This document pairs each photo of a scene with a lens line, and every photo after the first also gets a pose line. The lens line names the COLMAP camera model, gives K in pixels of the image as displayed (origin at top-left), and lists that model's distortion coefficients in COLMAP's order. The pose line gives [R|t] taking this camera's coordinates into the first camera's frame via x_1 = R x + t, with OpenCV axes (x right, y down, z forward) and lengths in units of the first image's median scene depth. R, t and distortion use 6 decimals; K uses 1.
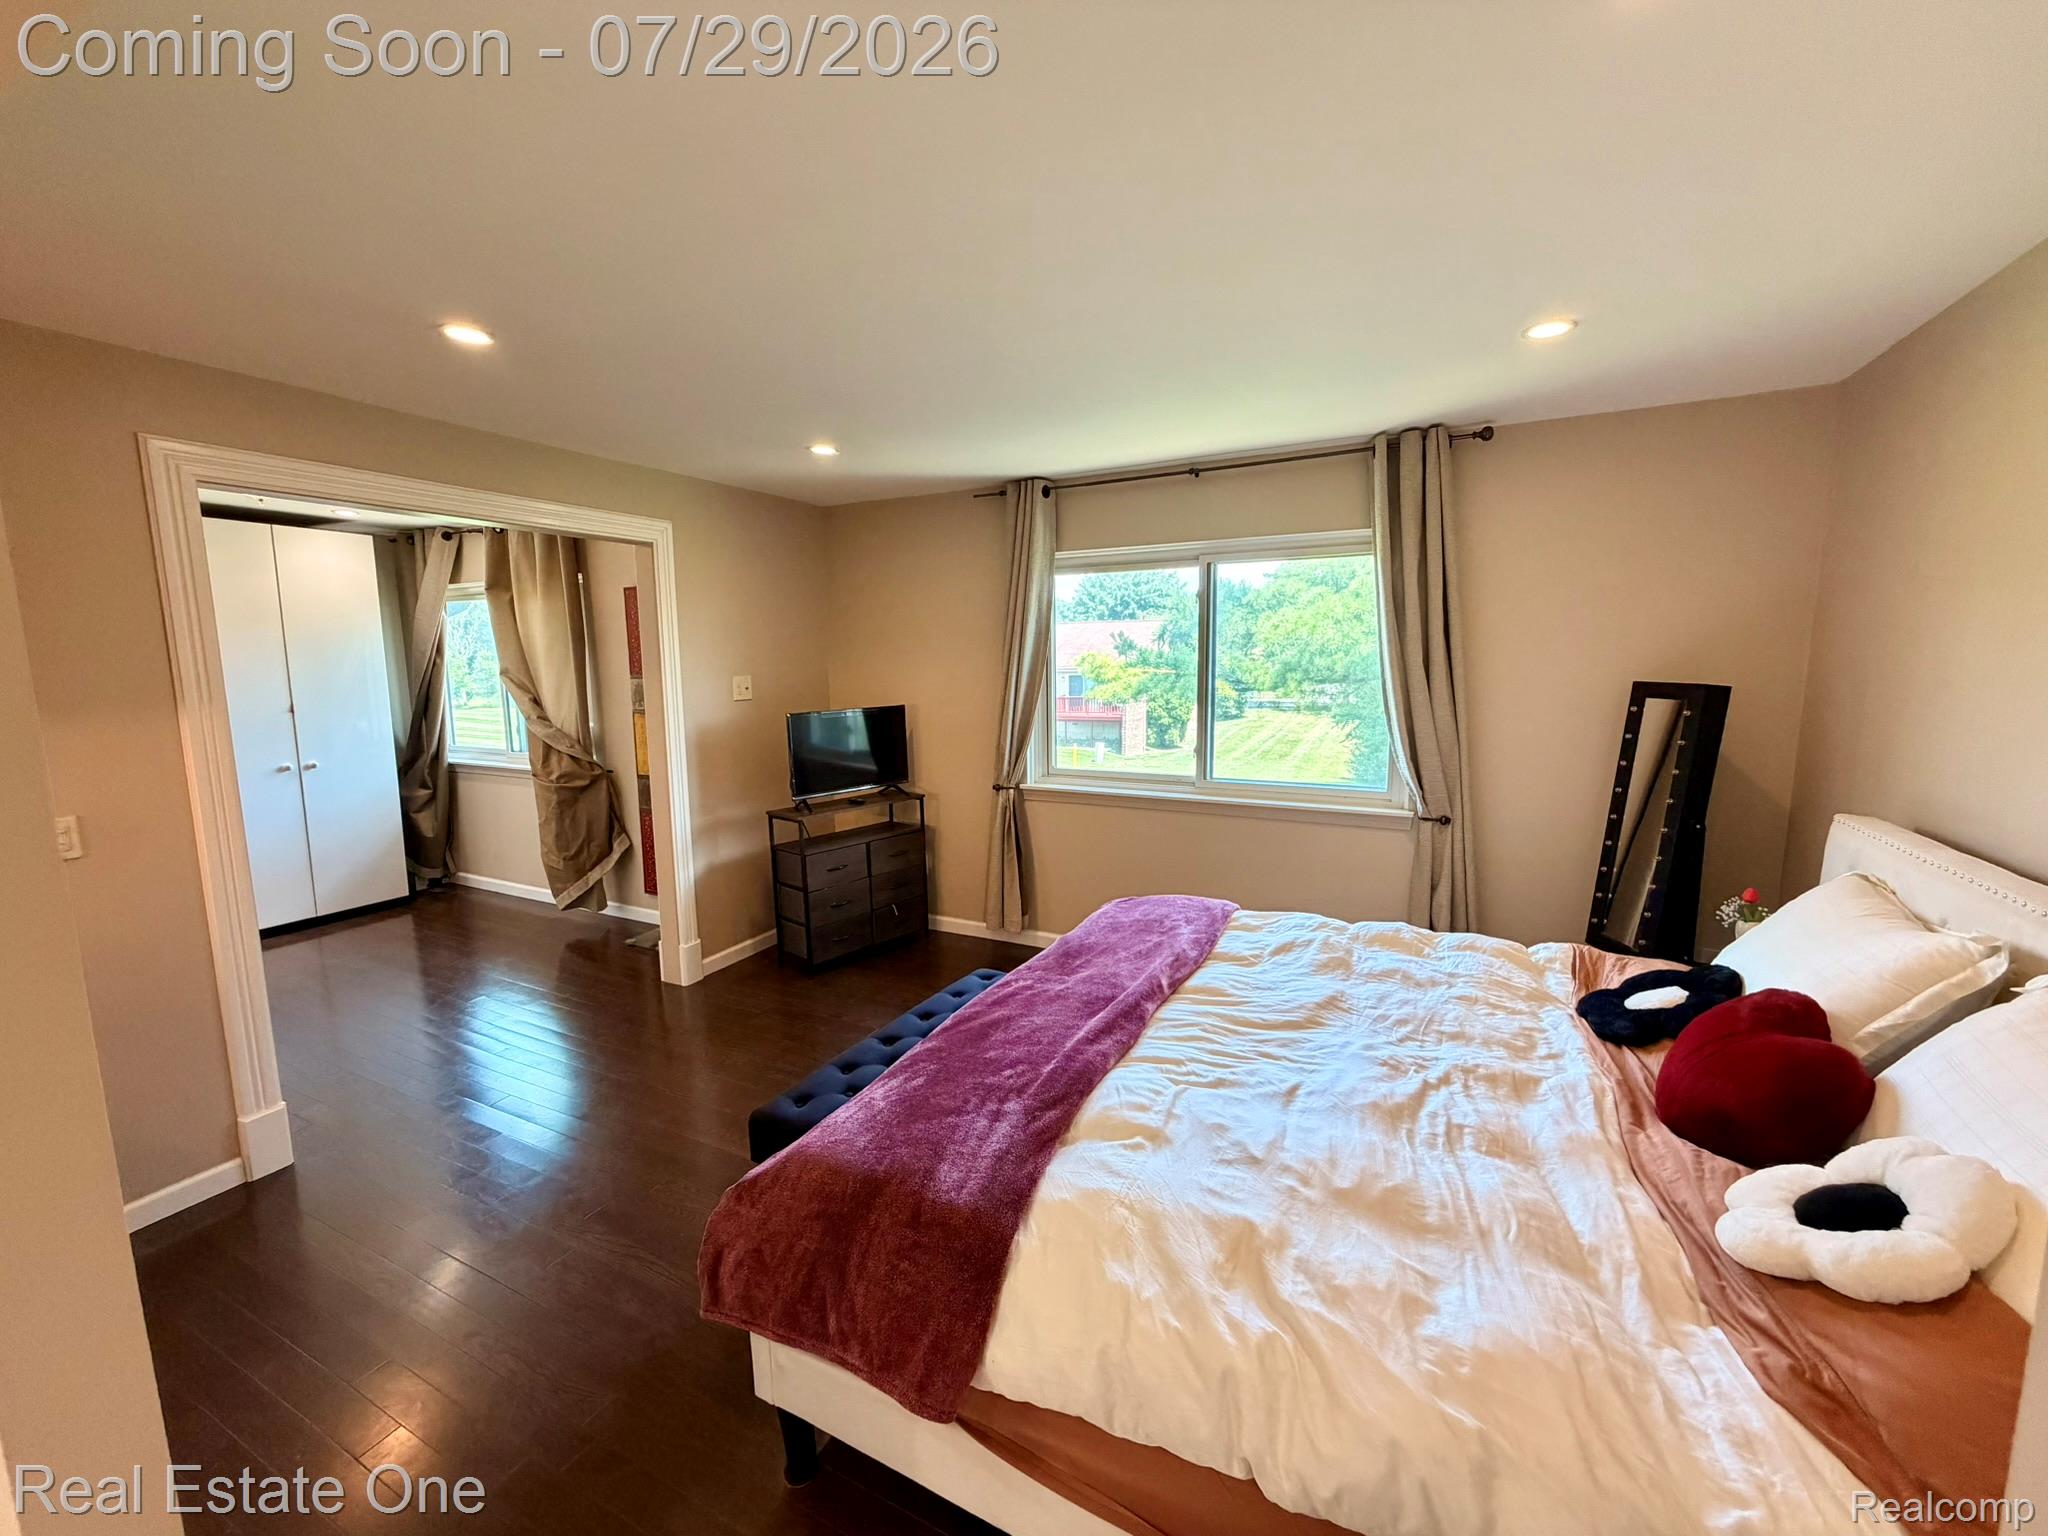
lens RADIAL K [[823.8, 0, 1006.8], [0, 823.8, 760.9], [0, 0, 1]] dist [0.003298, 0.000850]
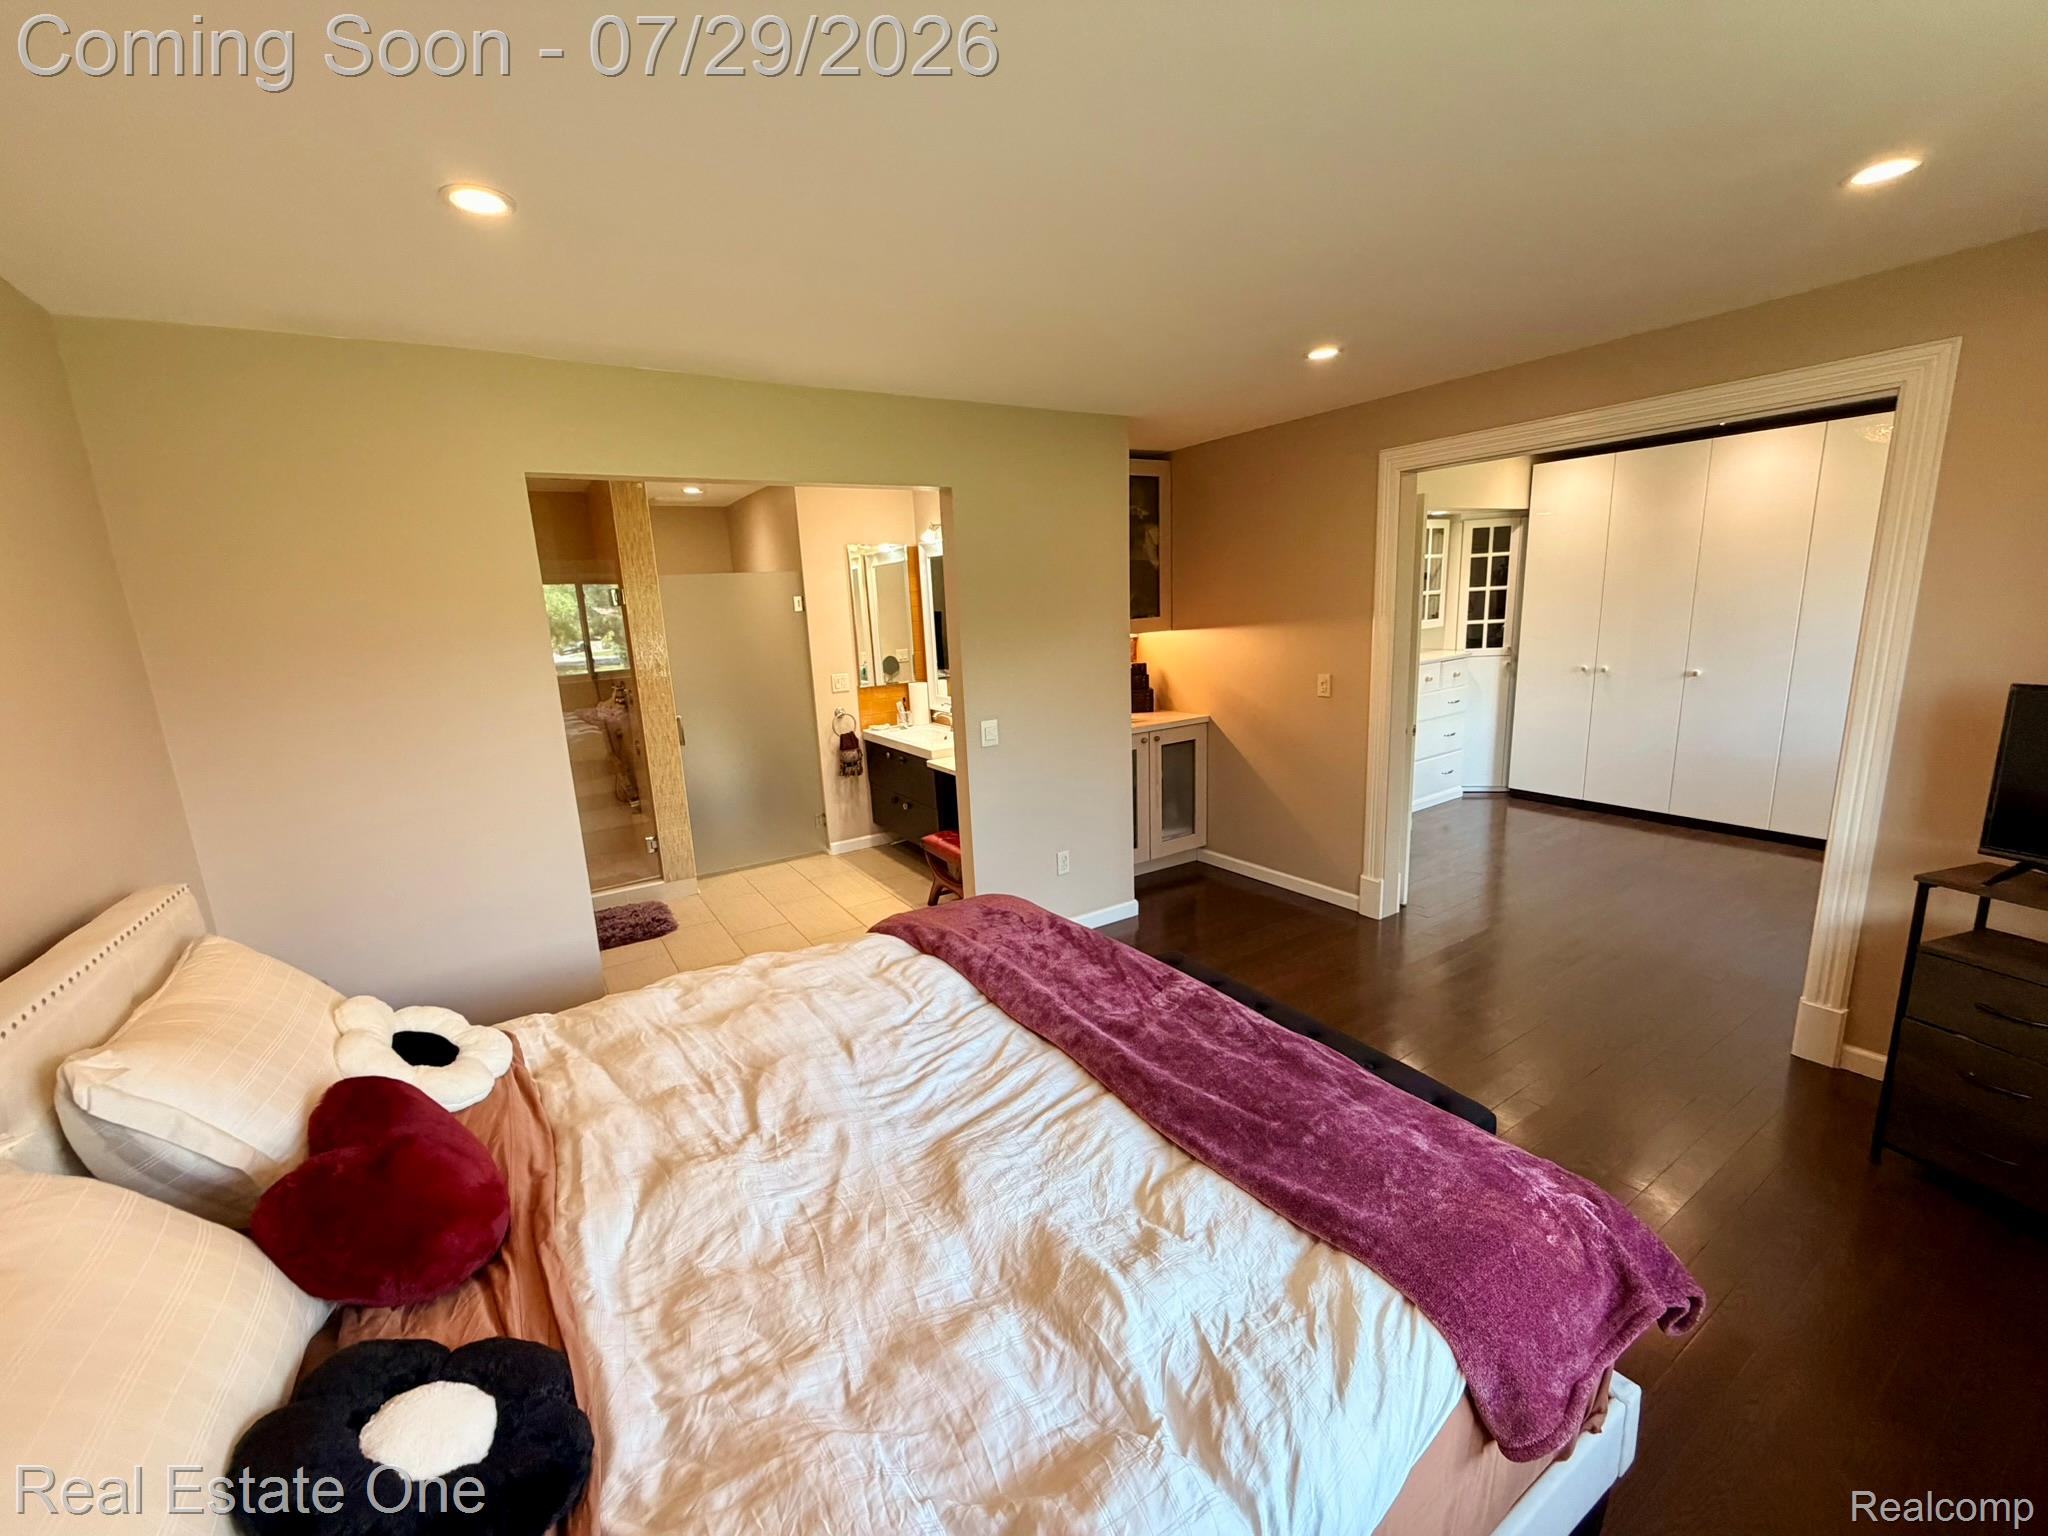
lens RADIAL K [[823.8, 0, 1021.9], [0, 823.8, 758.3], [0, 0, 1]] dist [0.003298, 0.000850]
pose [[-0.491058, 0.200244, -0.847800, 0.857640], [-0.058462, 0.963452, 0.261422, -0.202036], [0.869163, 0.177938, -0.461405, 1.307589]]
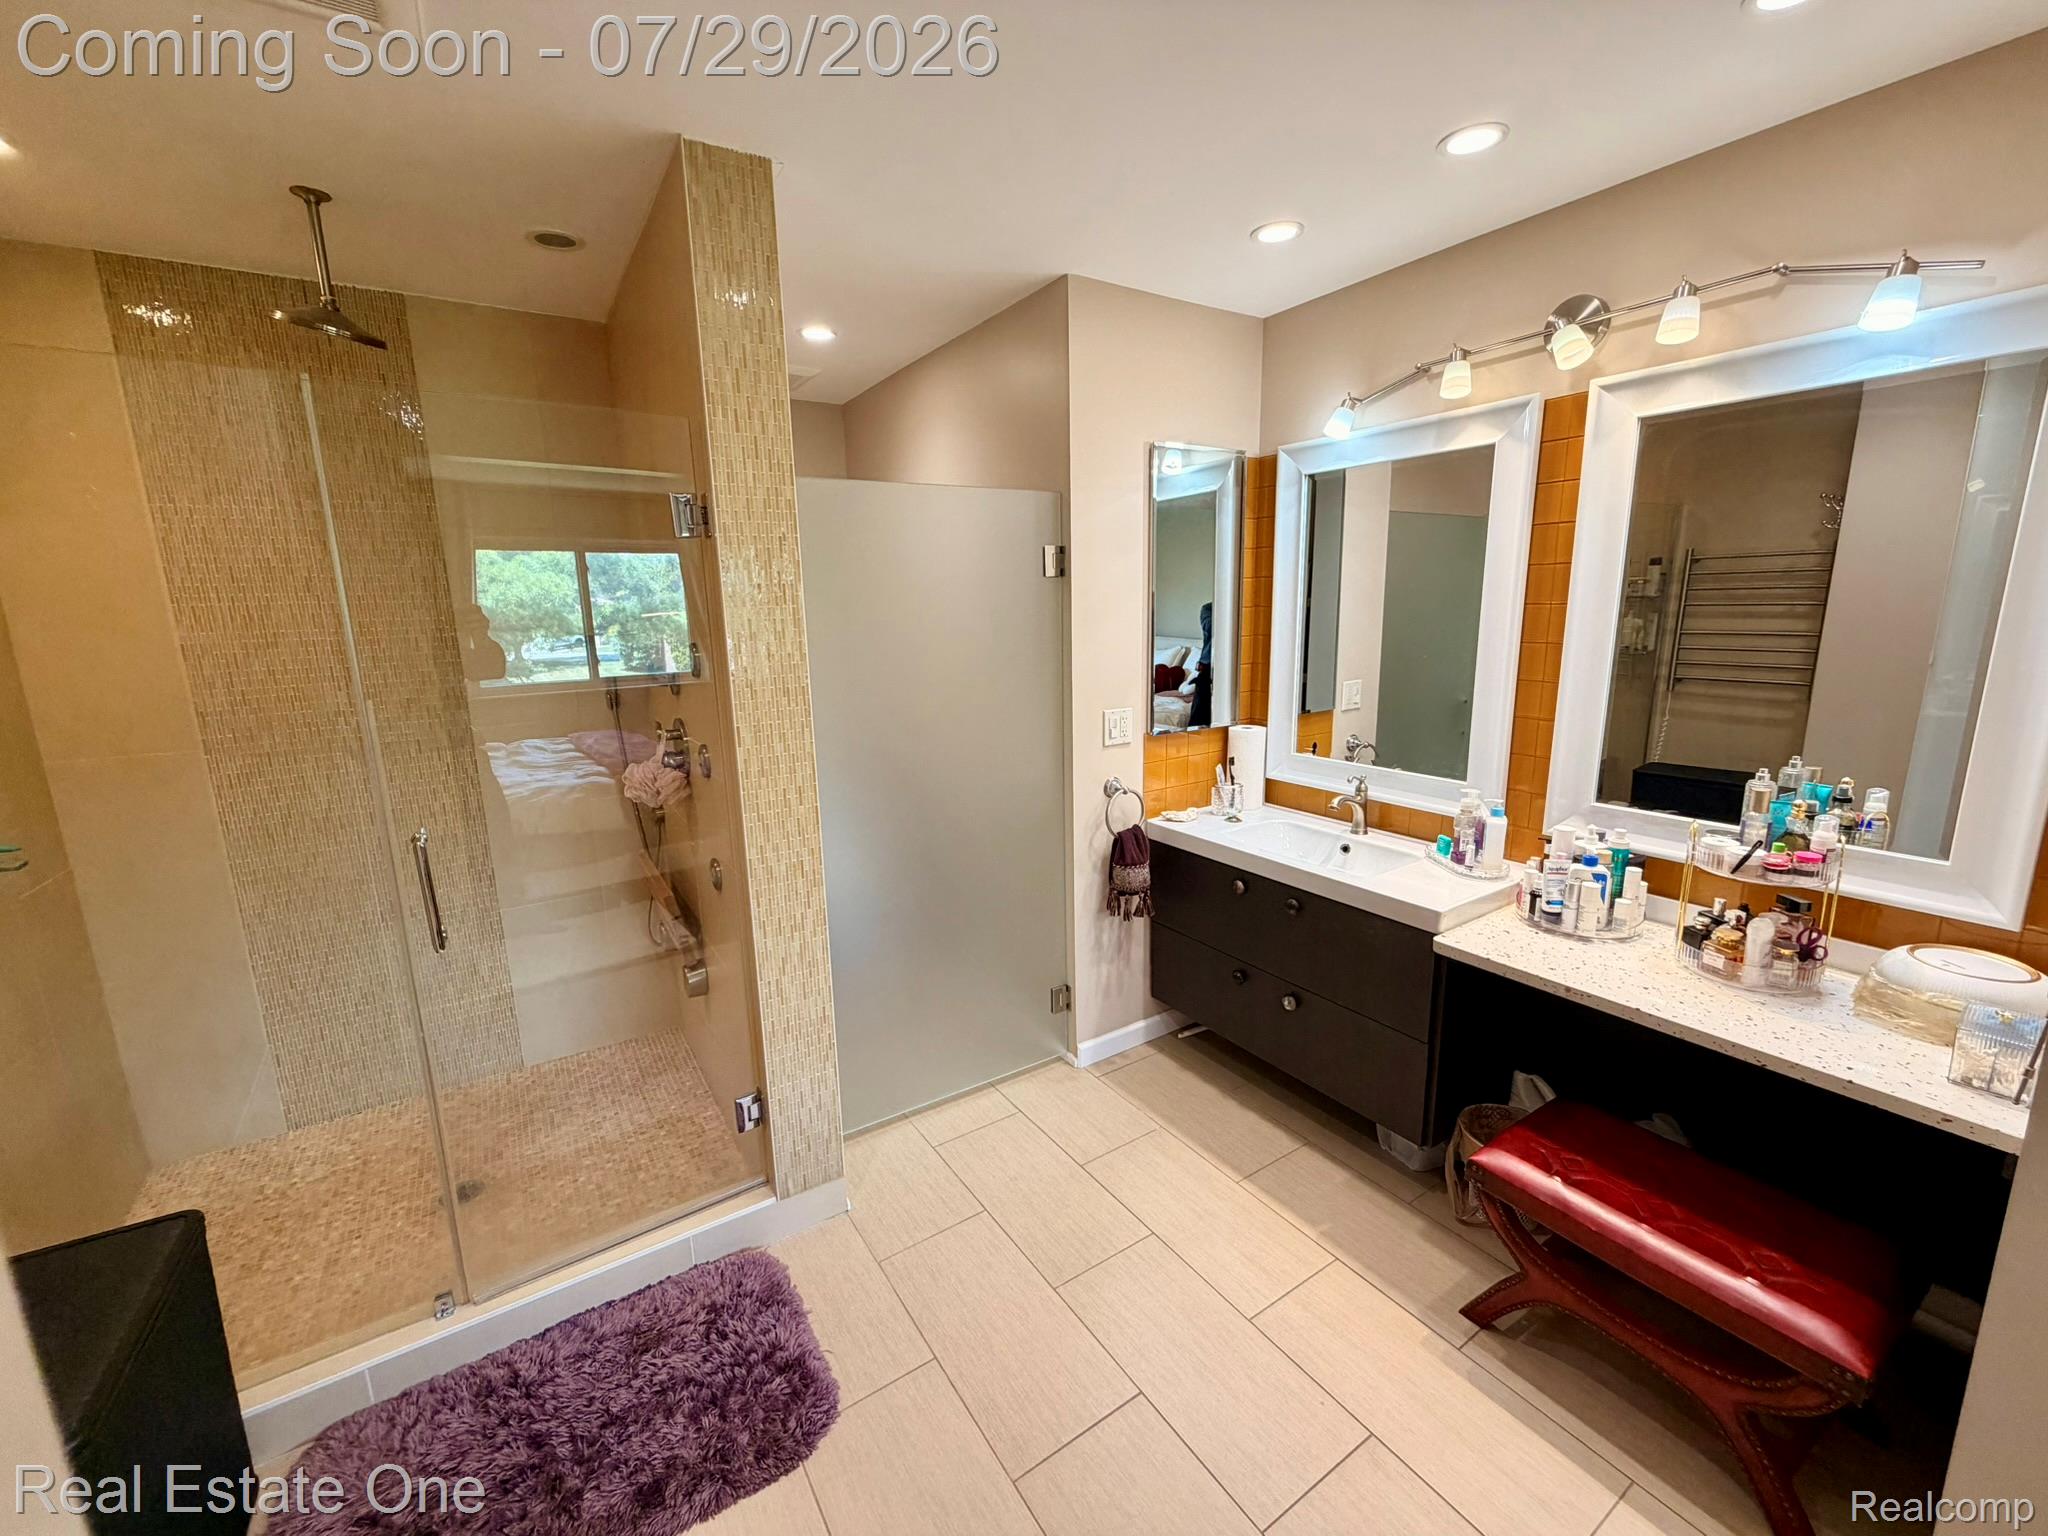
lens RADIAL K [[823.8, 0, 1026.2], [0, 823.8, 763.9], [0, 0, 1]] dist [0.003298, 0.000850]
pose [[-0.485936, 0.186678, -0.853825, 0.395418], [-0.084887, 0.962223, 0.258689, -0.073771], [0.869862, 0.198185, -0.451733, 0.572264]]
